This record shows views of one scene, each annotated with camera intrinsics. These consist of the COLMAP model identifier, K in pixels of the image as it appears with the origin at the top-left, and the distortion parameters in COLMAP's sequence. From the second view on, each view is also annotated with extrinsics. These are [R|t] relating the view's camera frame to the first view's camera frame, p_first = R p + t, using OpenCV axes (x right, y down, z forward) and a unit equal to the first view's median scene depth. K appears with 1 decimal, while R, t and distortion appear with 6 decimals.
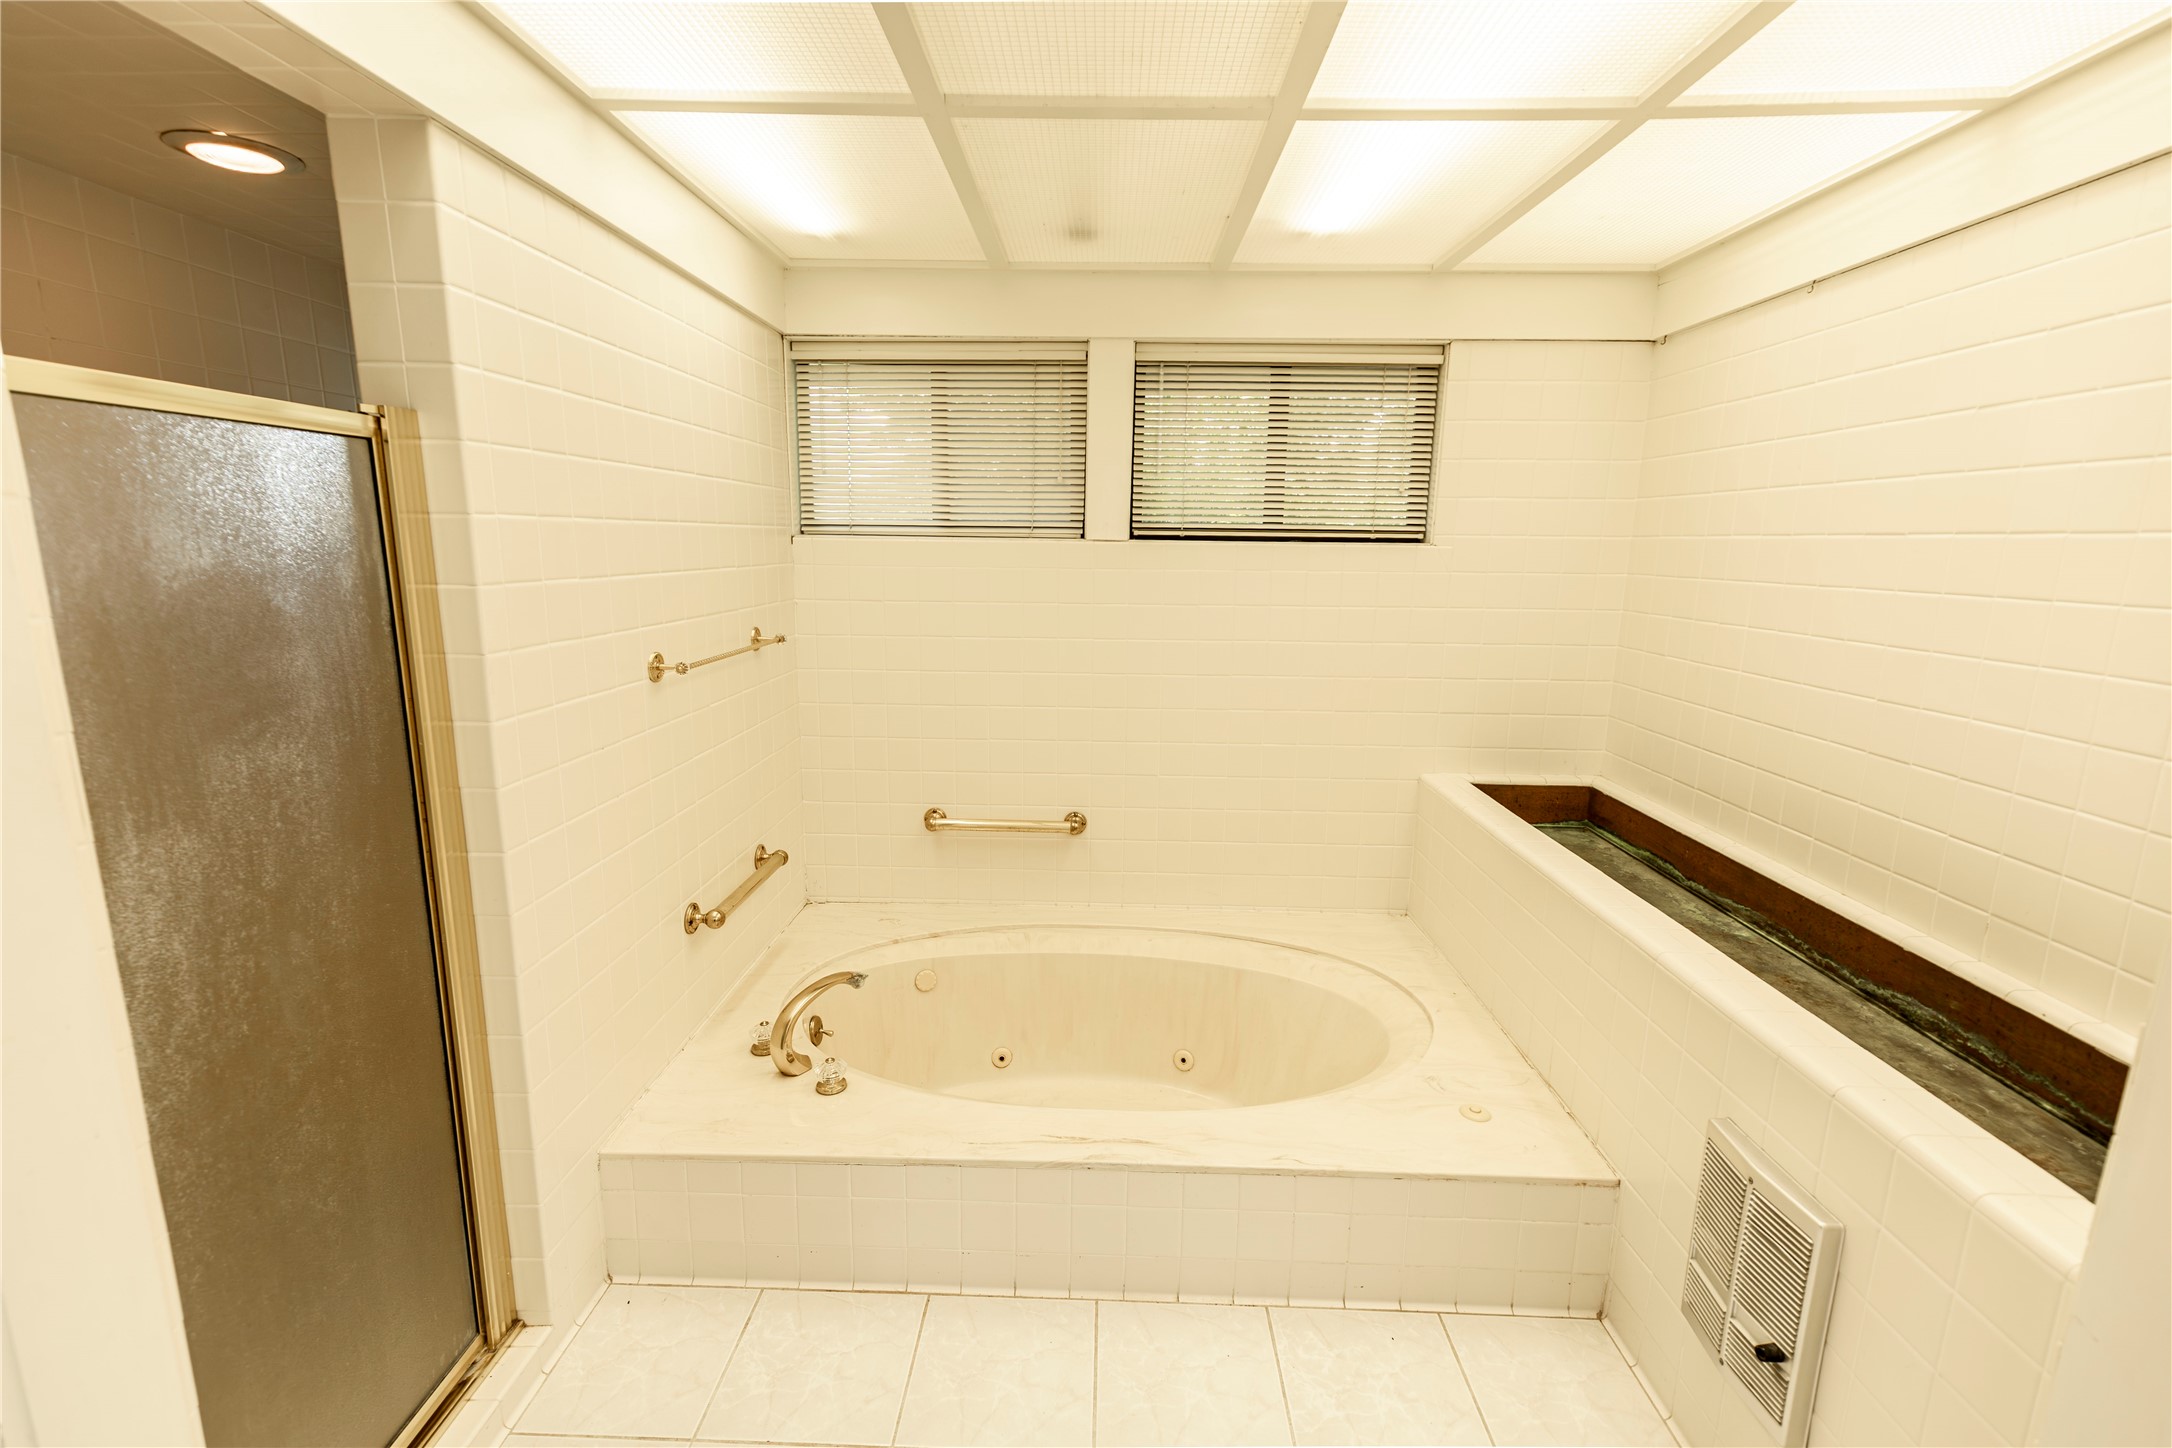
lens RADIAL K [[976.0, 0, 1080.5], [0, 976.0, 723.9], [0, 0, 1]] dist [0.011687, -0.001646]
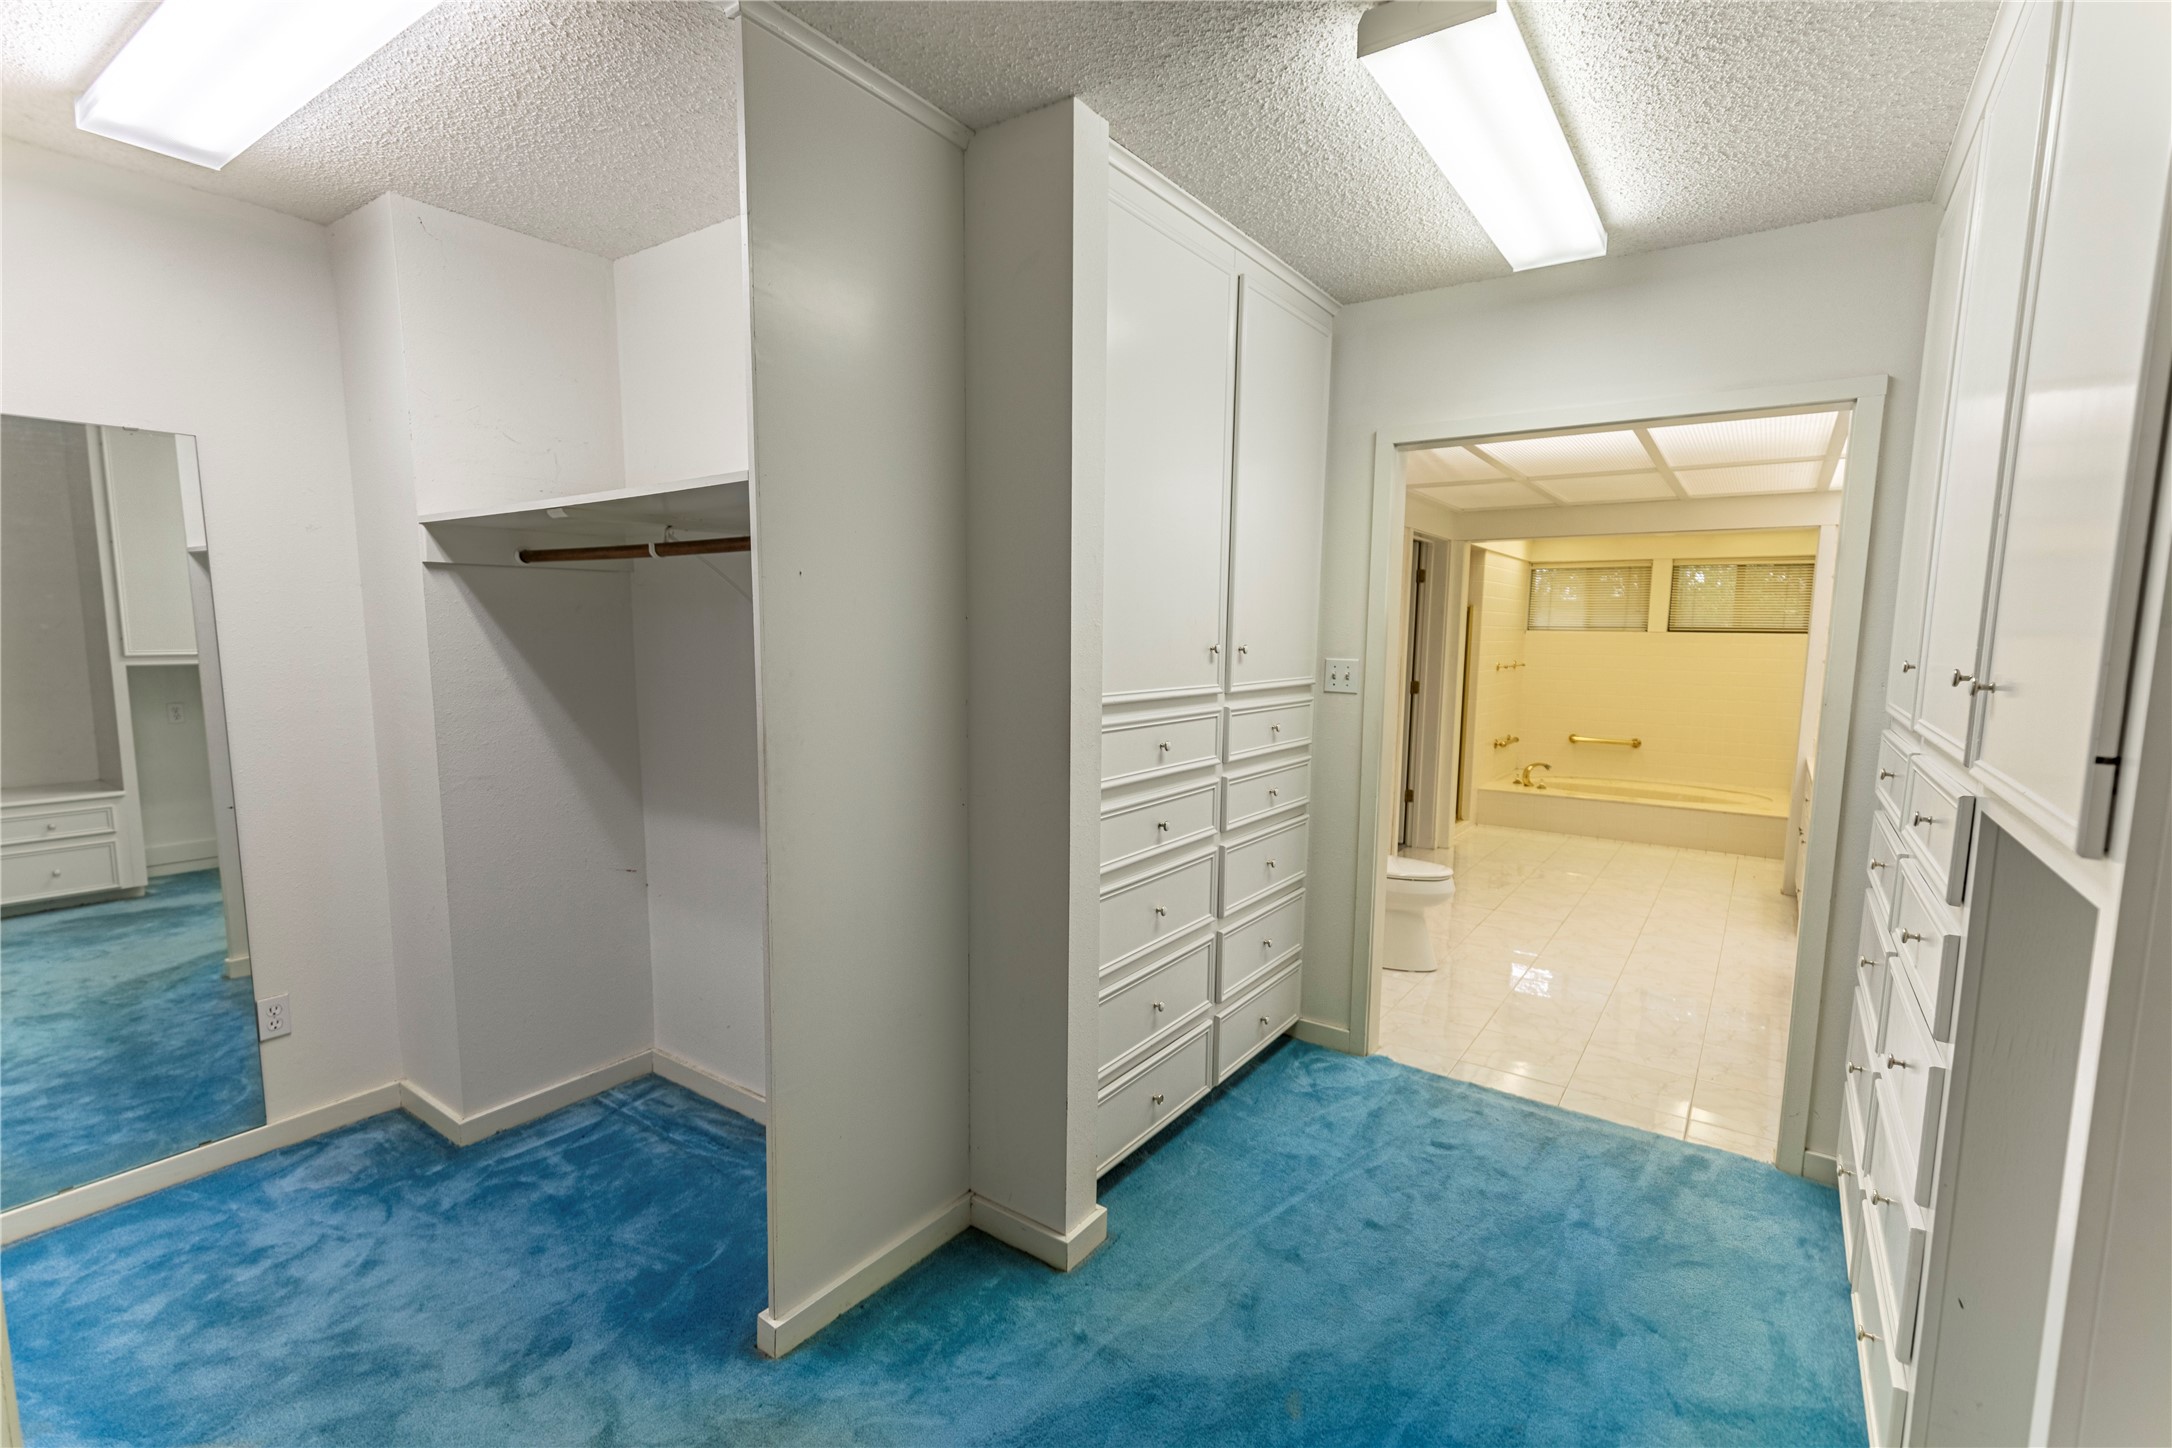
lens RADIAL K [[976.0, 0, 1077.1], [0, 976.0, 732.1], [0, 0, 1]] dist [0.011687, -0.001646]
pose [[0.833361, 0.057343, -0.549747, 0.191581], [-0.104553, 0.993002, -0.054914, 0.381950], [0.542751, 0.103241, 0.833524, -1.998365]]
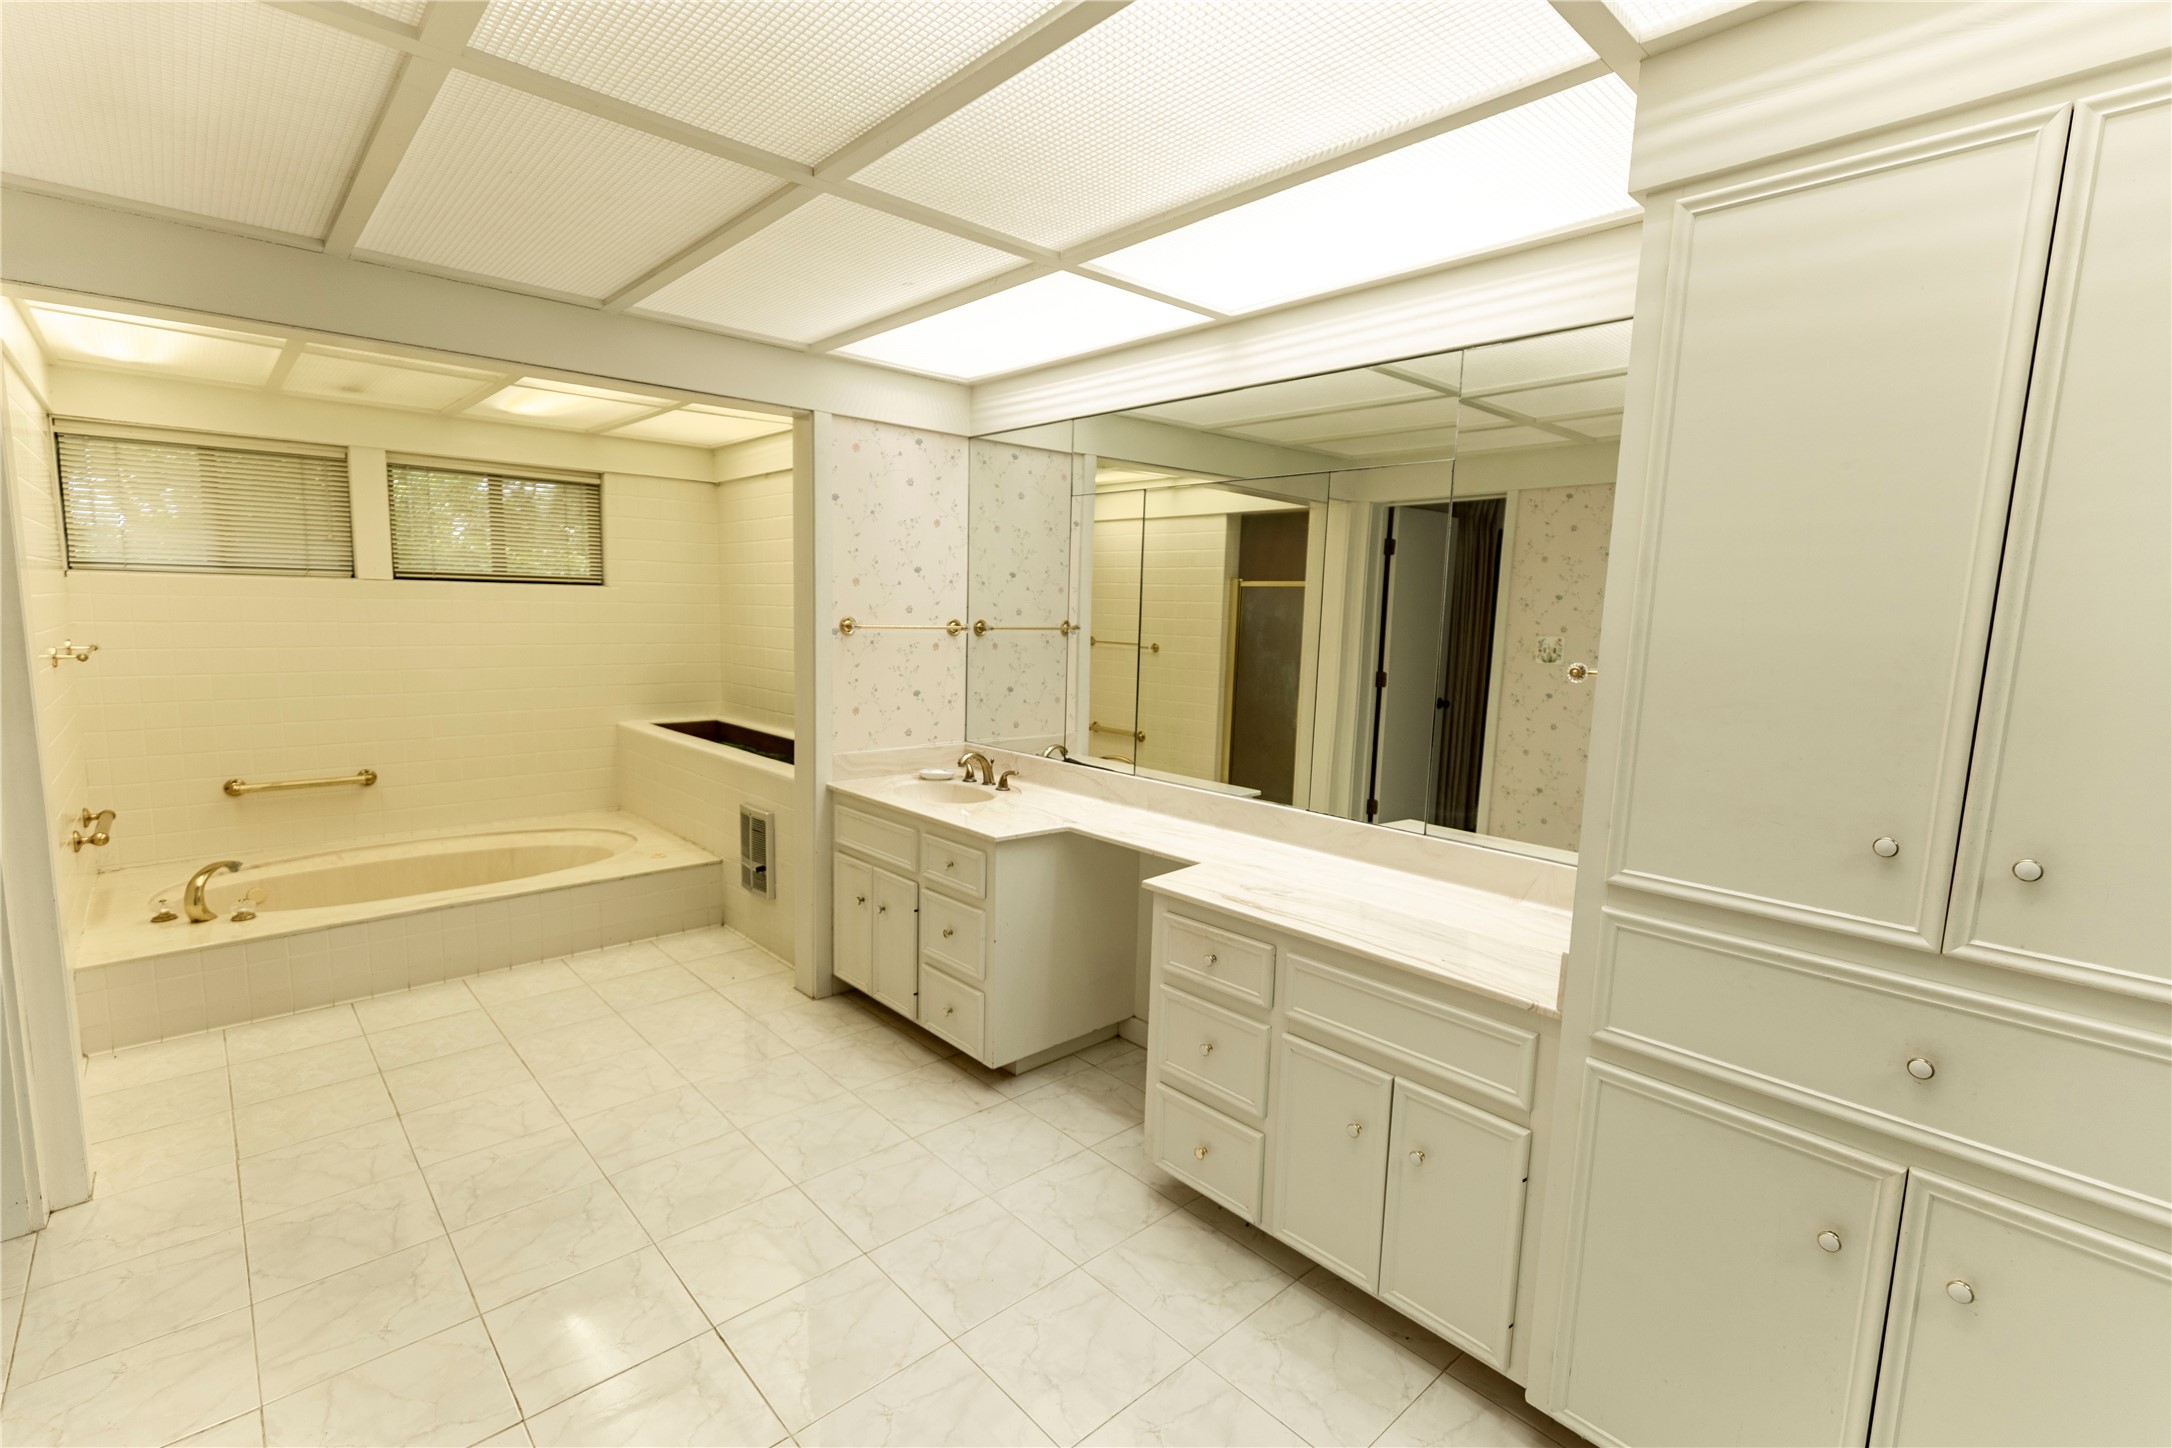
lens RADIAL K [[976.0, 0, 1076.6], [0, 976.0, 734.9], [0, 0, 1]] dist [0.011687, -0.001646]
pose [[0.719686, -0.089503, 0.688506, -0.253348], [0.117787, 0.993021, 0.005968, 0.161553], [-0.684235, 0.076802, 0.725206, -0.784943]]
